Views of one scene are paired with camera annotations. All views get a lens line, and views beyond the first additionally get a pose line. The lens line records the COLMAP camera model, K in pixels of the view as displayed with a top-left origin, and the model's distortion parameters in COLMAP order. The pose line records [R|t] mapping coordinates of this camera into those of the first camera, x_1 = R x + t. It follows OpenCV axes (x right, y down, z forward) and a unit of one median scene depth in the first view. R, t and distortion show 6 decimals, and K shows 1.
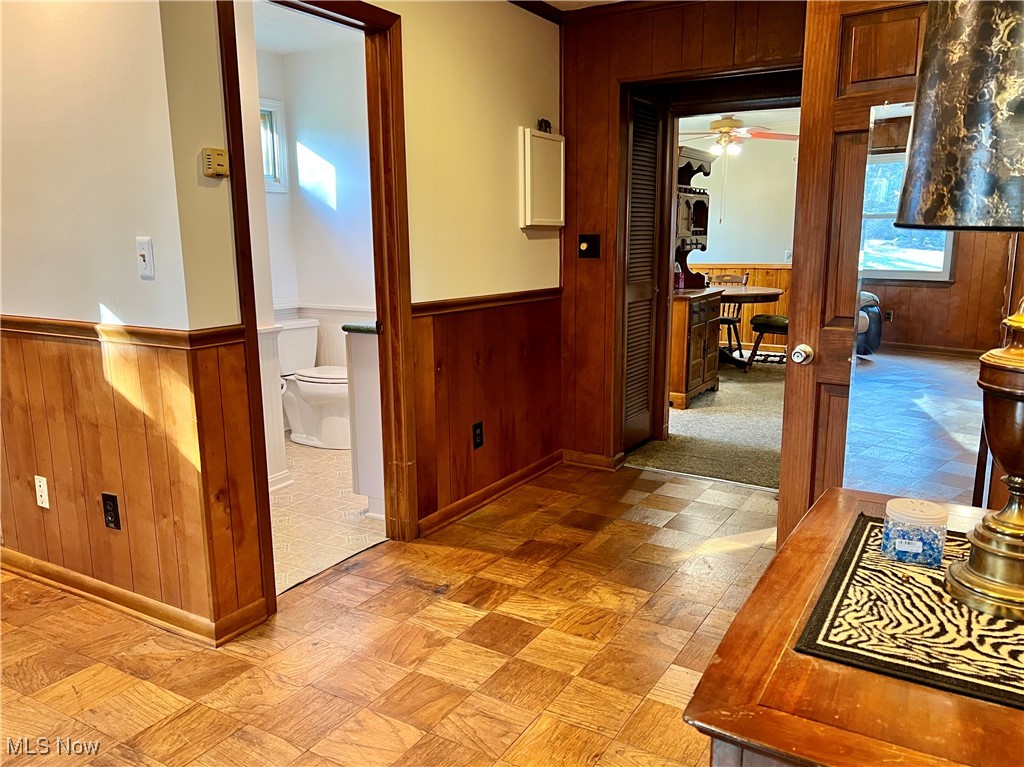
lens RADIAL K [[782.3, 0, 512.9], [0, 782.3, 399.2], [0, 0, 1]] dist [0.109477, -0.000301]
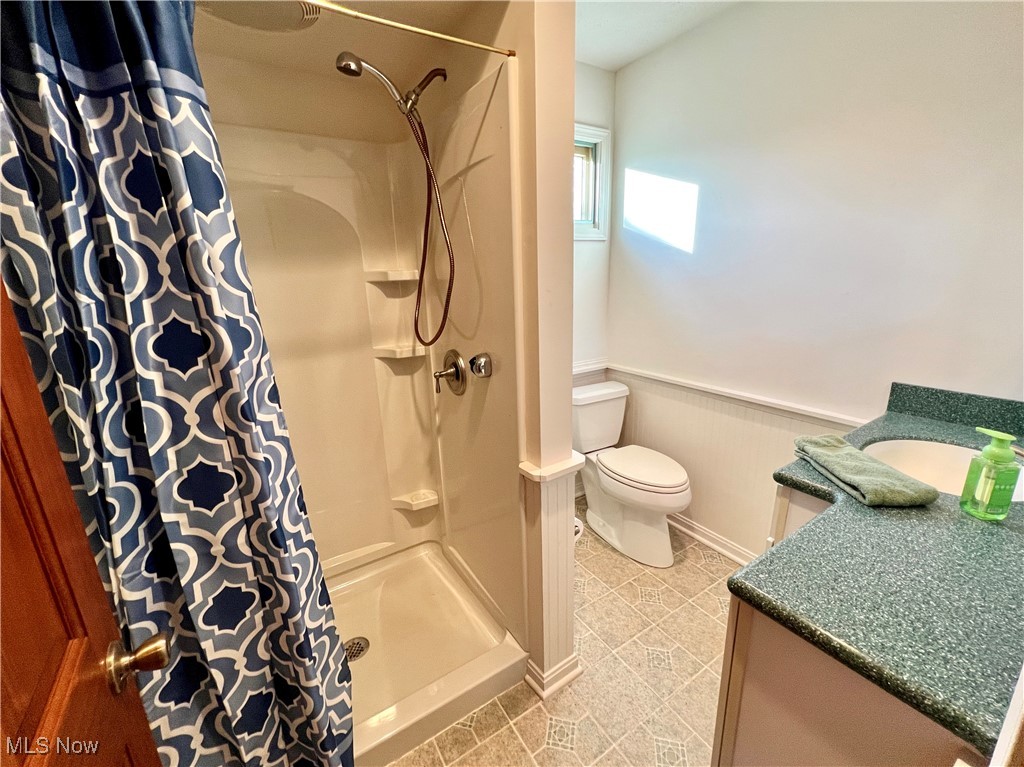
lens RADIAL K [[417.6, 0, 514.5], [0, 417.6, 380.9], [0, 0, 1]] dist [-0.000018, -0.000010]
pose [[0.894611, 0.090634, -0.437558, -0.193024], [-0.063108, 0.995026, 0.077078, -0.164363], [0.442368, -0.041342, 0.895880, 0.656489]]
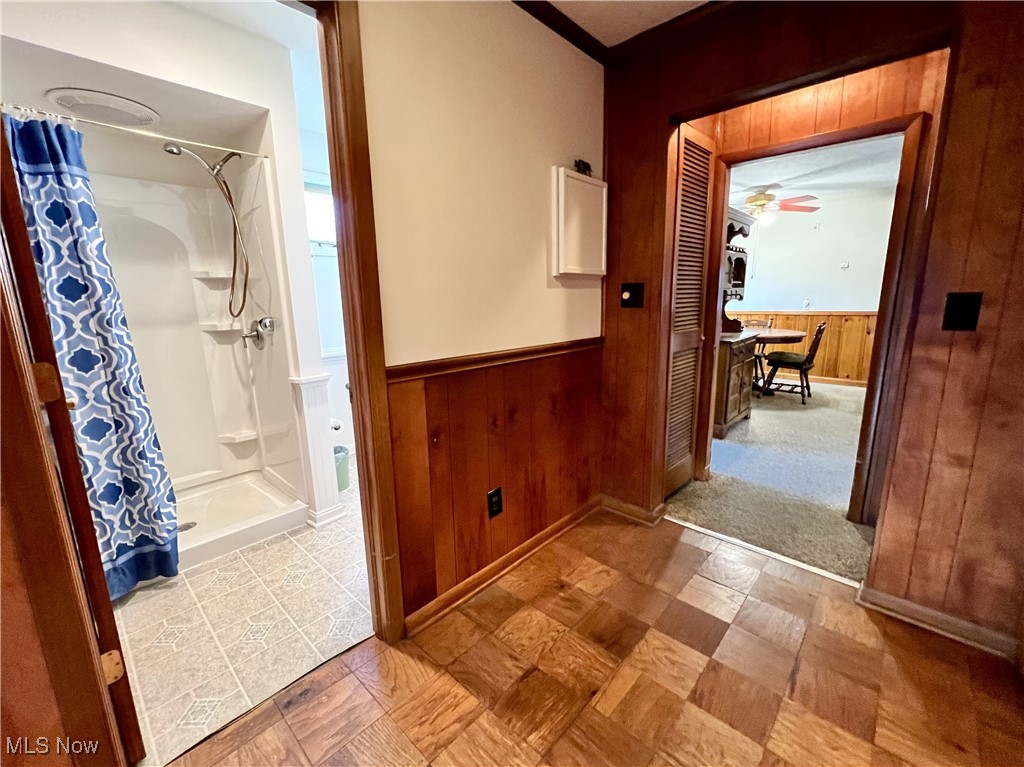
lens RADIAL K [[425.0, 0, 512.0], [0, 425.0, 383.5], [0, 0, 1]] dist [0.000389, 0.000257]
pose [[0.977152, 0.028119, -0.210673, 0.066839], [-0.028364, 0.999596, 0.001861, -0.083989], [0.210640, 0.004157, 0.977555, 0.465038]]
